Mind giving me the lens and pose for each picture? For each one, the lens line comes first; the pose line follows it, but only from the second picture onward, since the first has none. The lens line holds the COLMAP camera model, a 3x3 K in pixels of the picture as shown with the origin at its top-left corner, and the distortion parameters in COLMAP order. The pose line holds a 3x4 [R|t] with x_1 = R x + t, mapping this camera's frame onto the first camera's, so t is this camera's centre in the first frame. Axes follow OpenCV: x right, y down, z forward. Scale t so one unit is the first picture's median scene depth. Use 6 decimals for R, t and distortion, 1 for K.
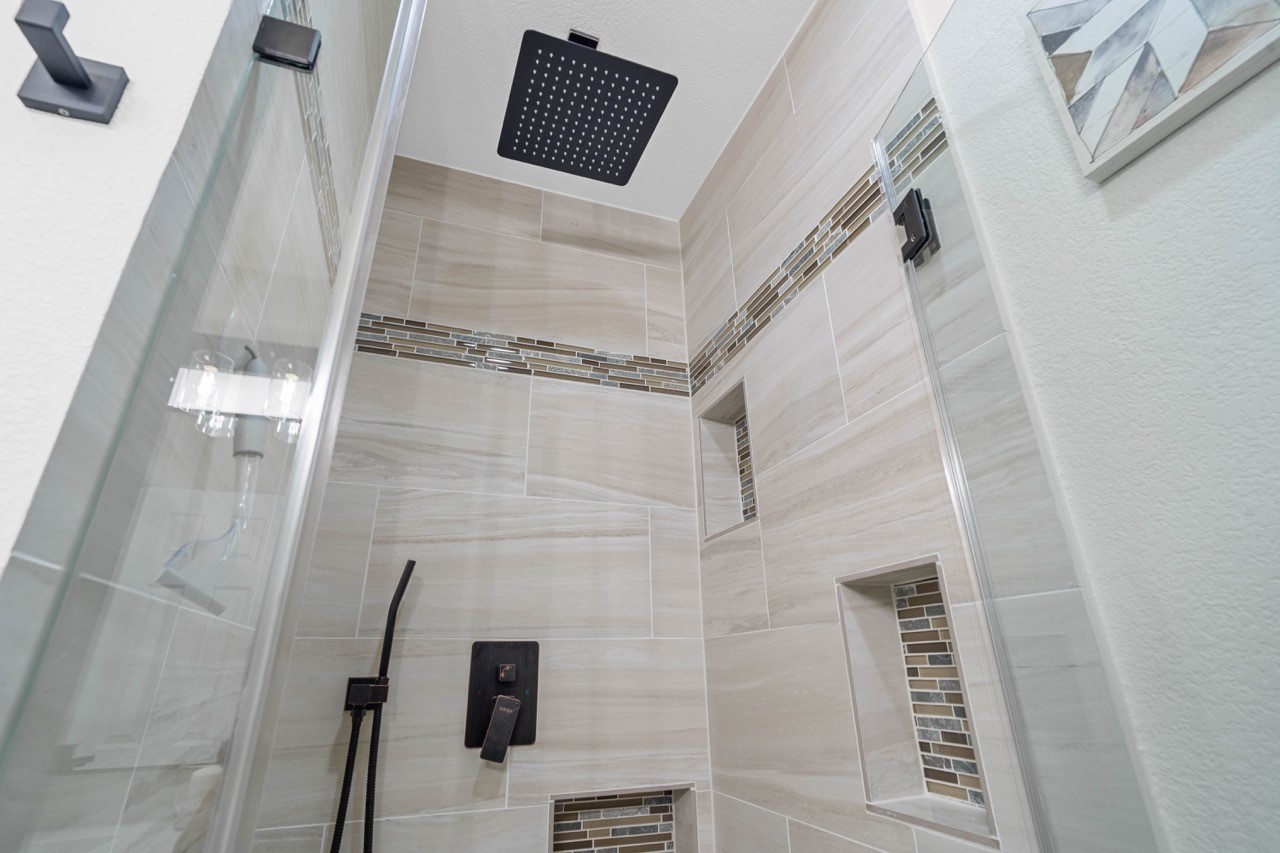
lens RADIAL K [[597.8, 0, 634.4], [0, 597.8, 421.8], [0, 0, 1]] dist [-0.020926, 0.010550]
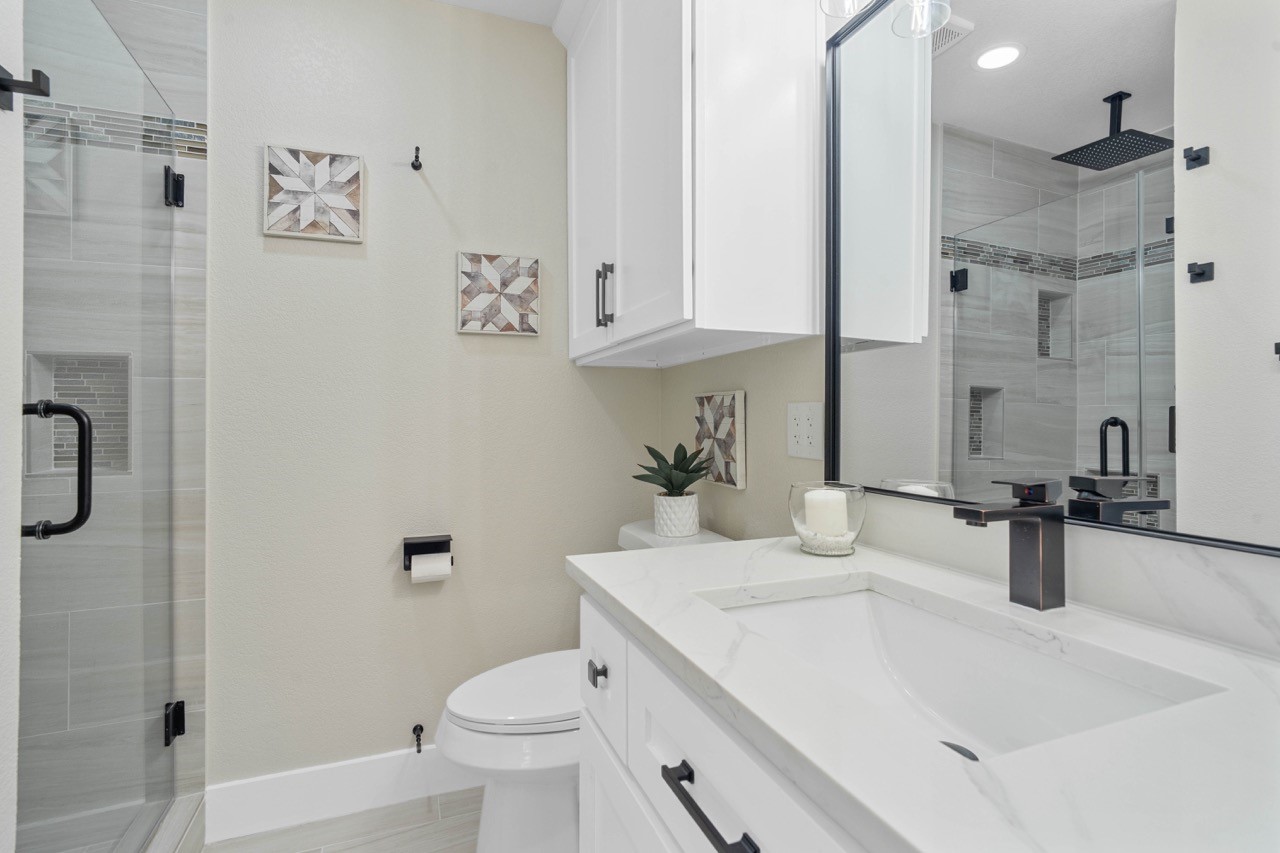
lens RADIAL K [[603.6, 0, 632.9], [0, 603.6, 422.6], [0, 0, 1]] dist [-0.008259, 0.001177]
pose [[-0.021485, 0.012016, 0.999697, -1.784180], [-0.380486, 0.924586, -0.019290, -0.193024], [-0.924537, -0.380785, -0.015293, -0.732550]]
